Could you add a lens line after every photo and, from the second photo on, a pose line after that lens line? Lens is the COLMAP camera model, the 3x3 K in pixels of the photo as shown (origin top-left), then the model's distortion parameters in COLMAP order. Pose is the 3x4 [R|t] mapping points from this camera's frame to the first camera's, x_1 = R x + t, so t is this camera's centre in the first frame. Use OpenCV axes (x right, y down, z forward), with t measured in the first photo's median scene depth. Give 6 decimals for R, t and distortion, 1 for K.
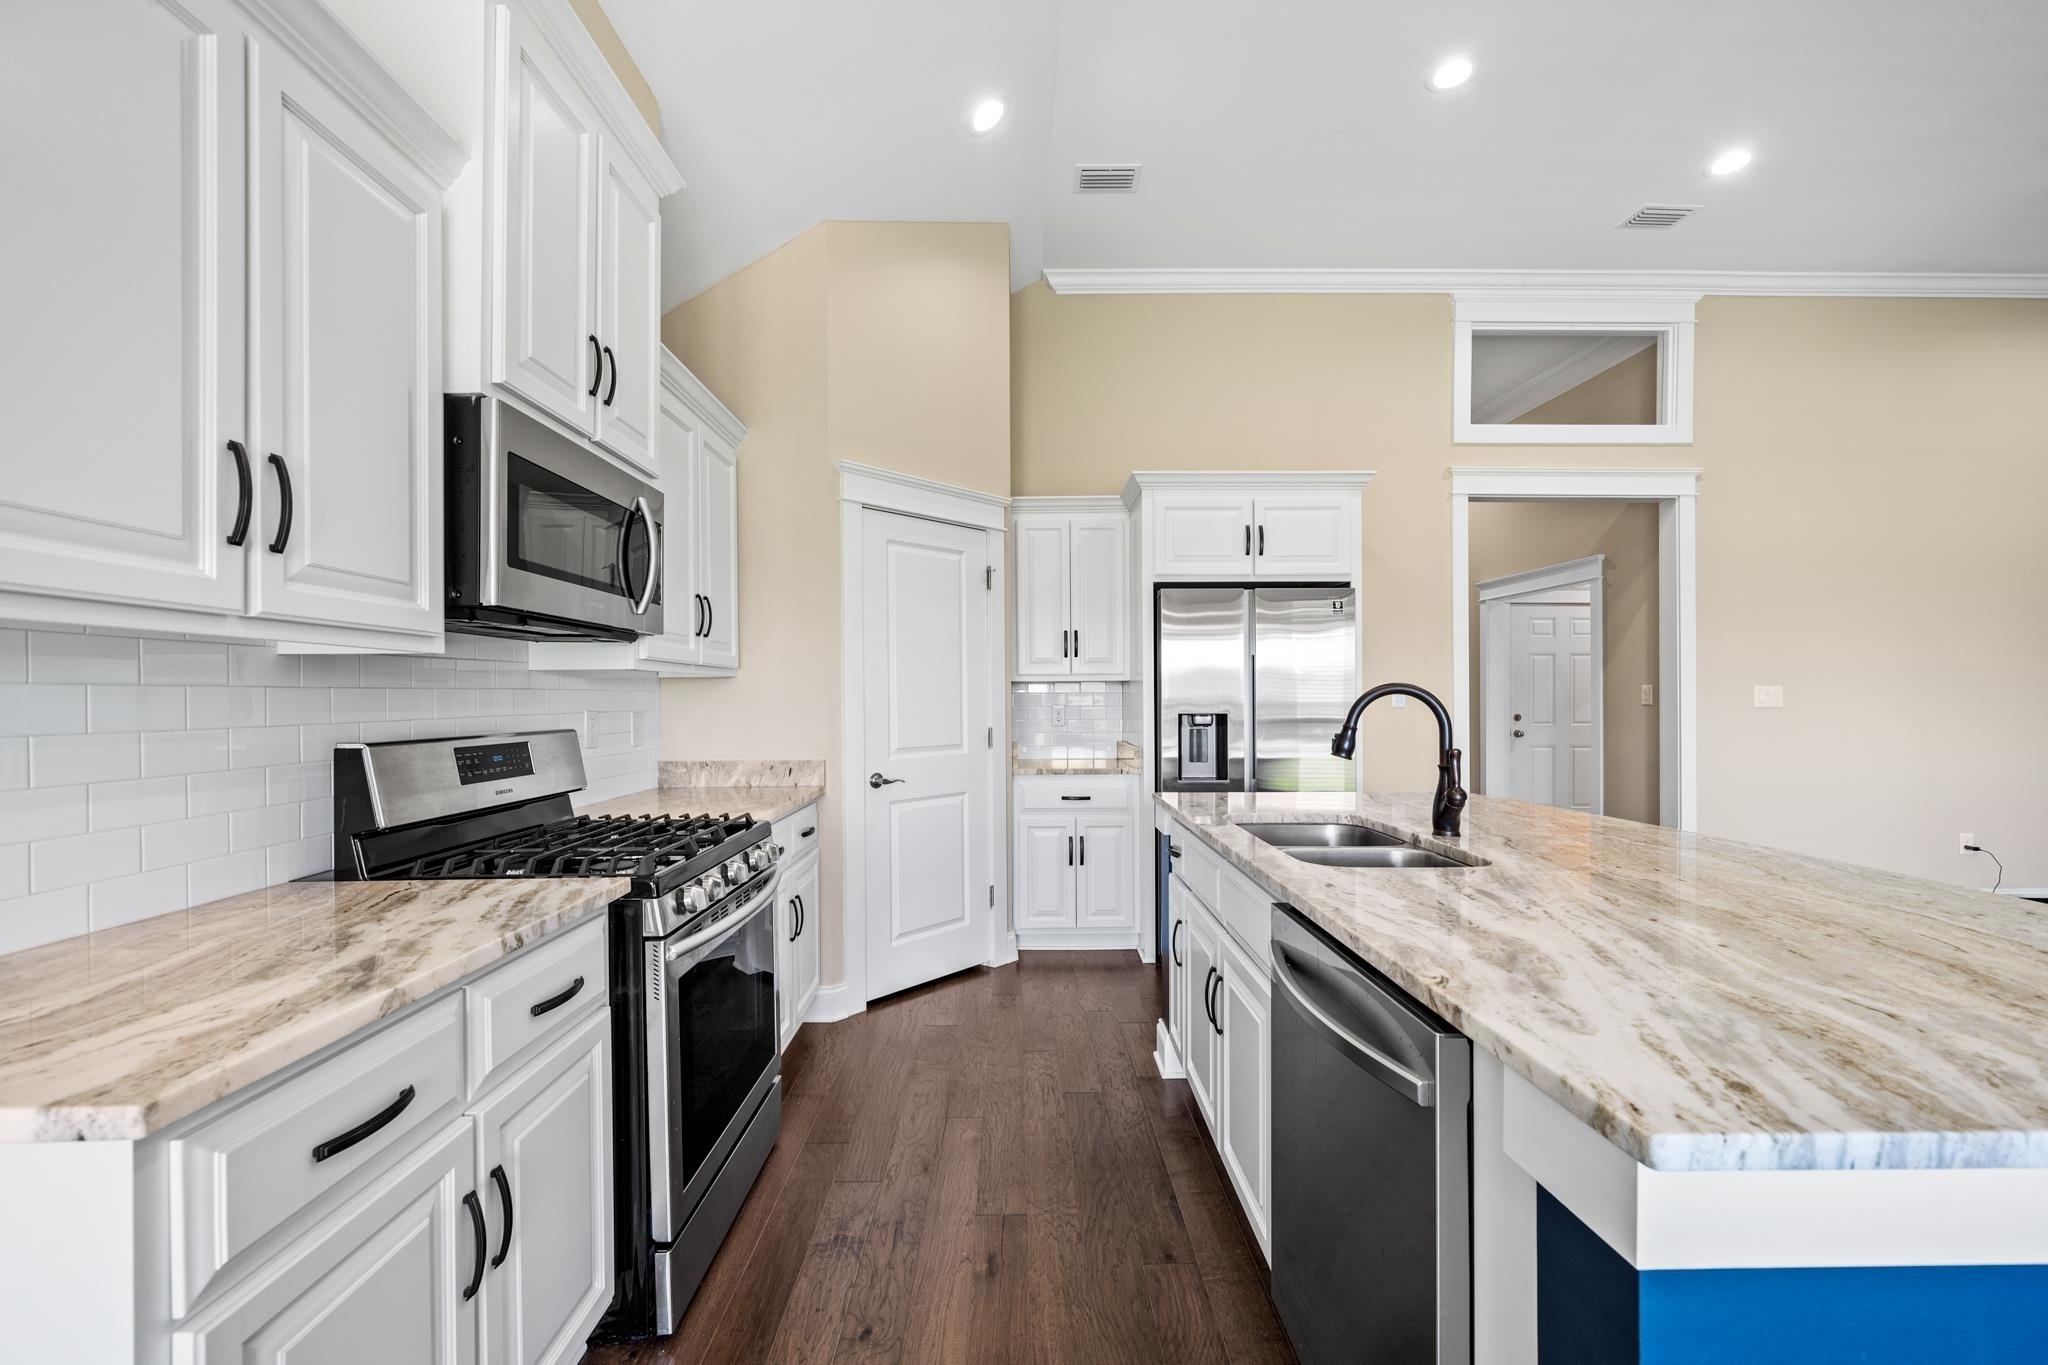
lens RADIAL K [[814.3, 0, 1030.1], [0, 814.3, 692.0], [0, 0, 1]] dist [-0.003750, 0.000608]
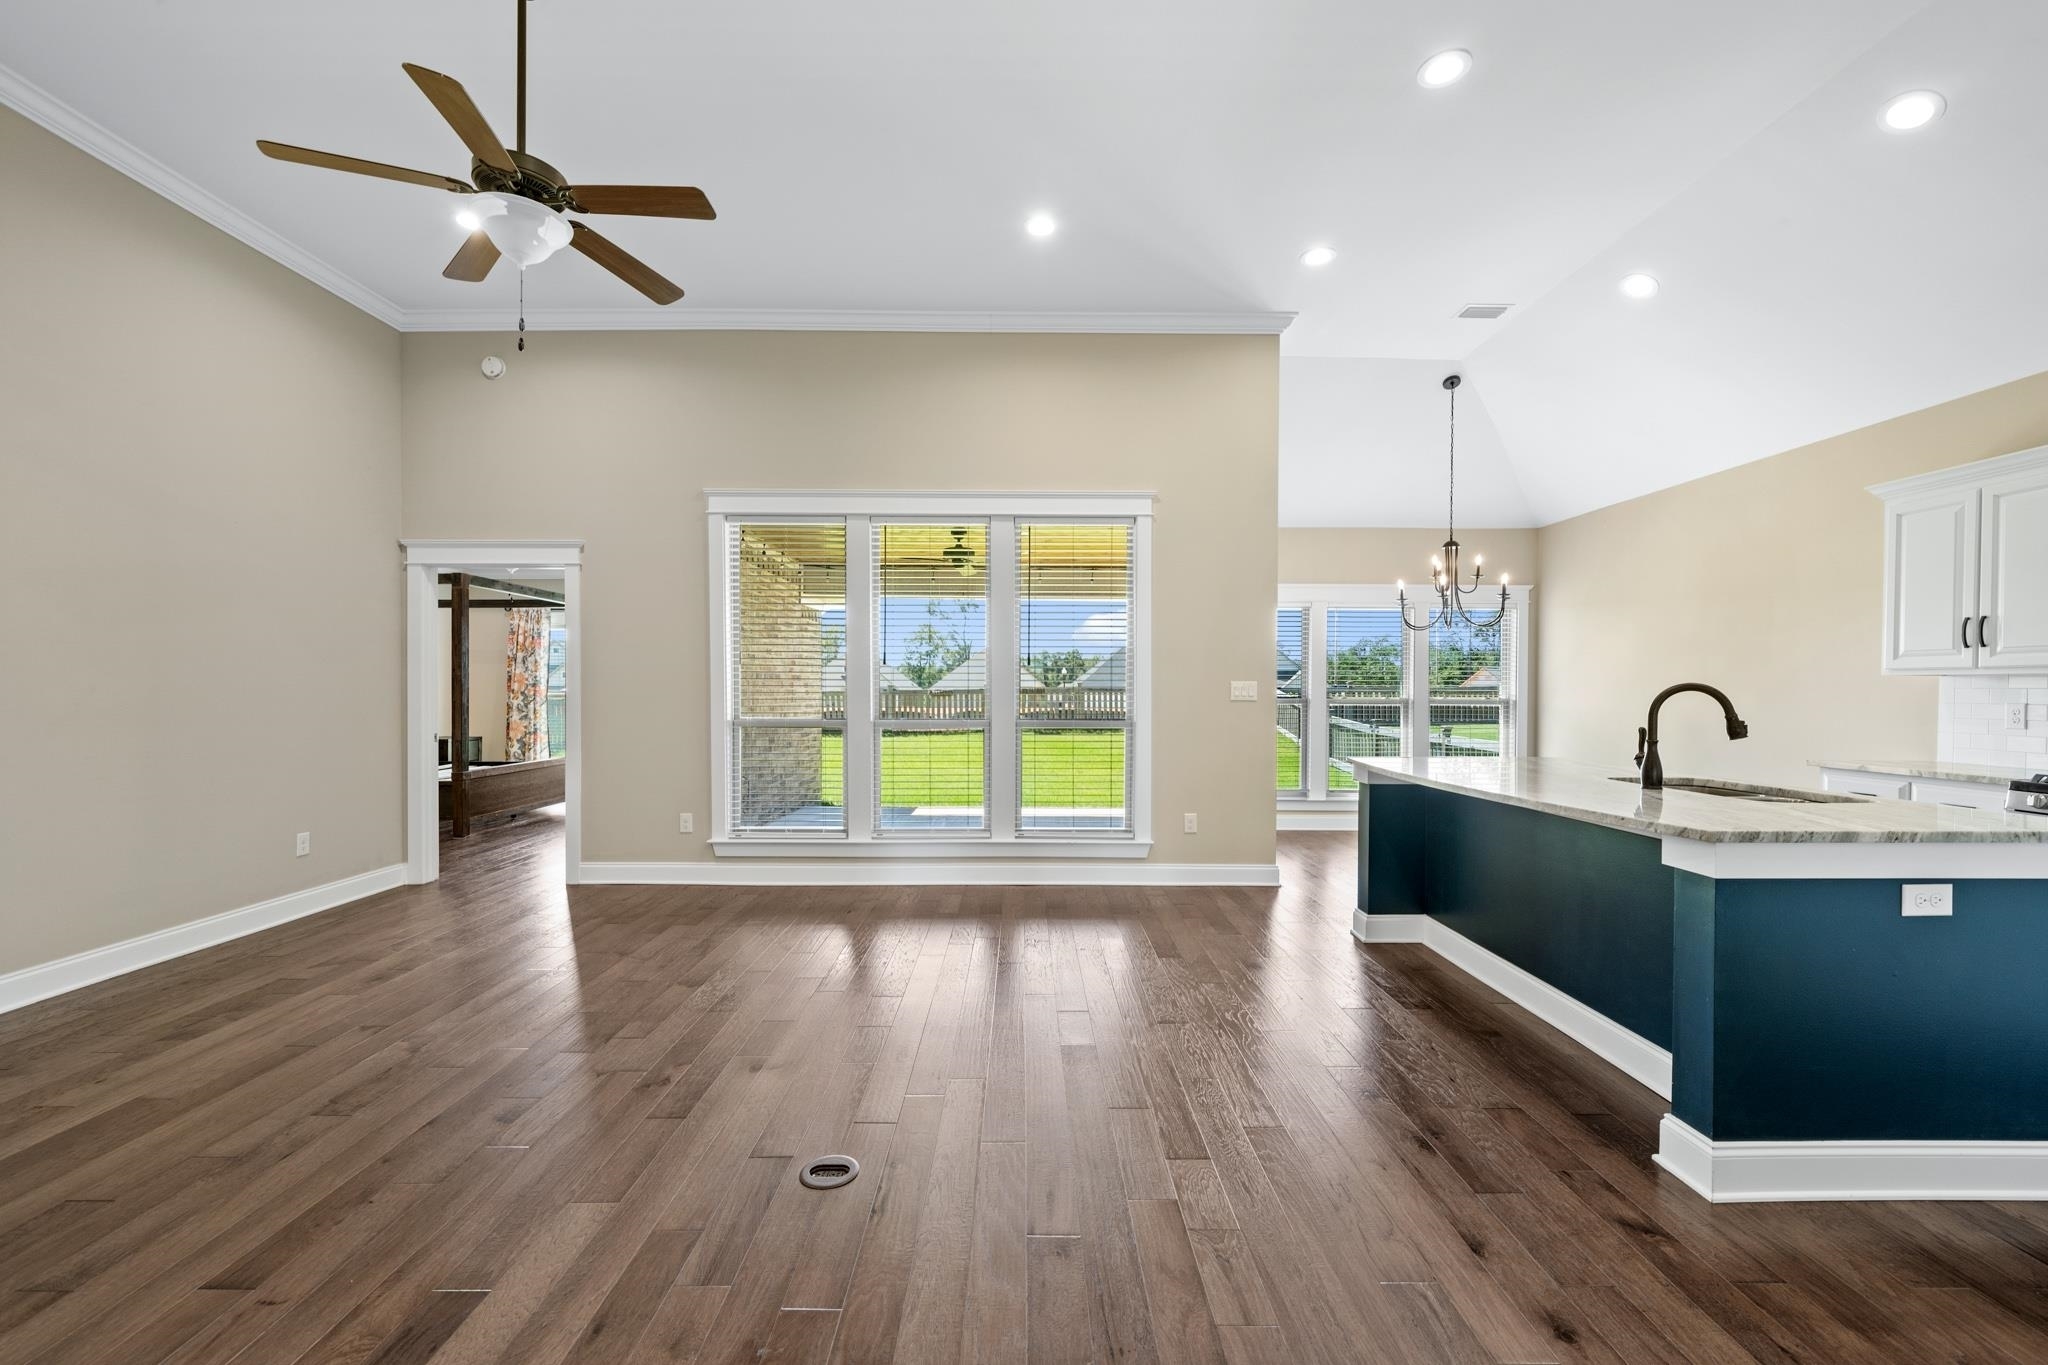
lens RADIAL K [[820.6, 0, 1028.2], [0, 820.6, 695.2], [0, 0, 1]] dist [0.002403, -0.000819]
pose [[-0.999872, -0.001464, 0.015949, 0.708407], [-0.001445, 0.999998, 0.001199, 0.004824], [-0.015951, 0.001176, -0.999872, 1.103772]]
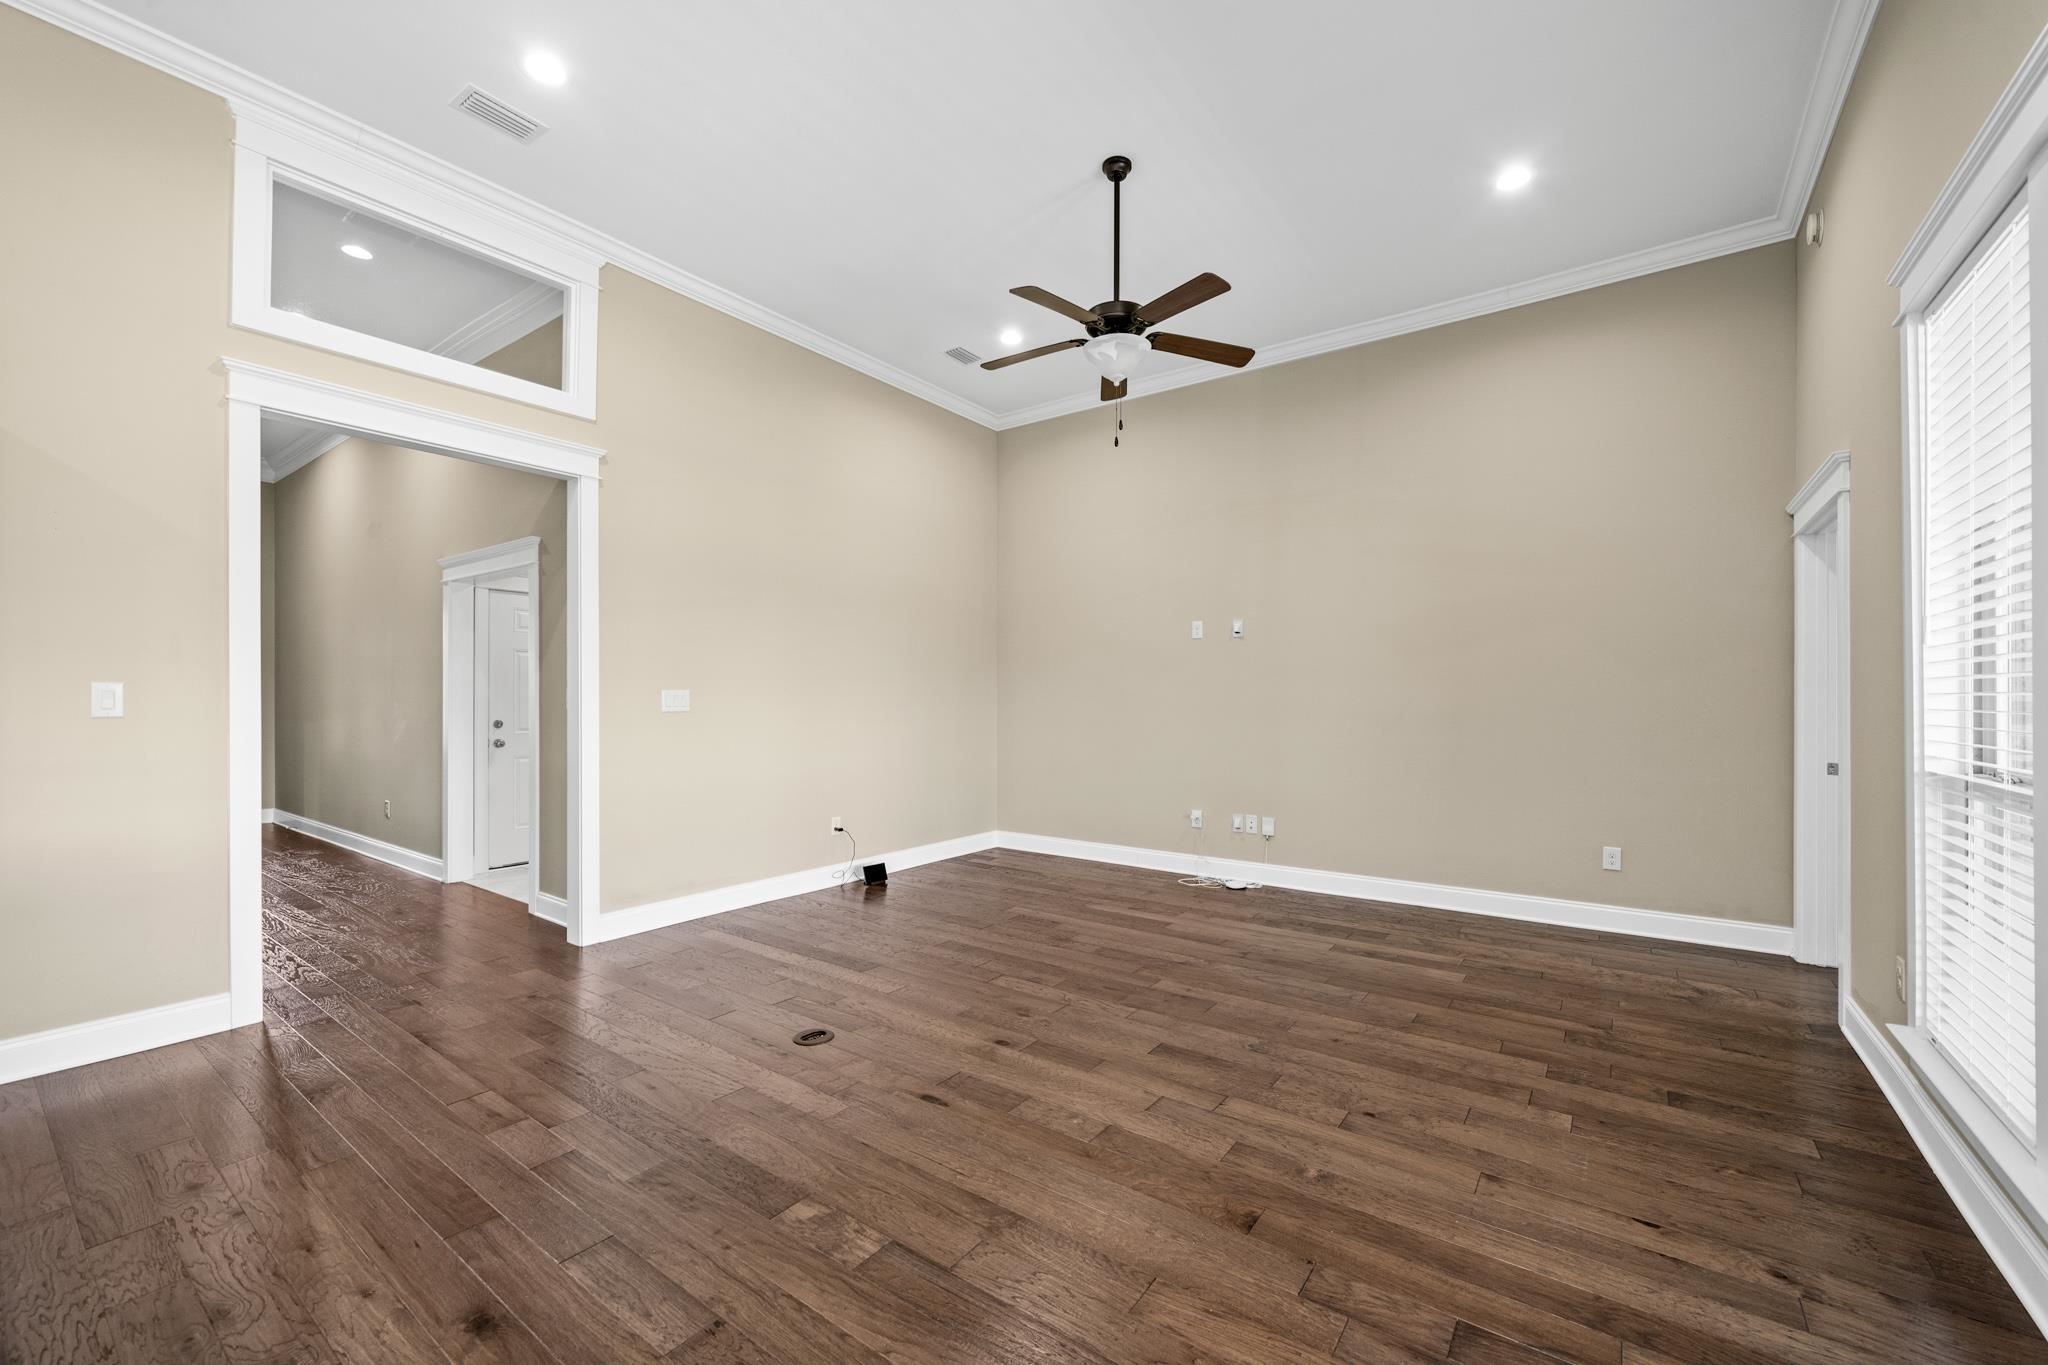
lens RADIAL K [[814.3, 0, 1017.7], [0, 814.3, 688.1], [0, 0, 1]] dist [-0.003750, 0.000608]
pose [[0.613062, 0.012162, 0.789941, 0.396240], [-0.005045, 0.999921, -0.011480, -0.000356], [-0.790019, 0.003053, 0.613075, 0.075156]]
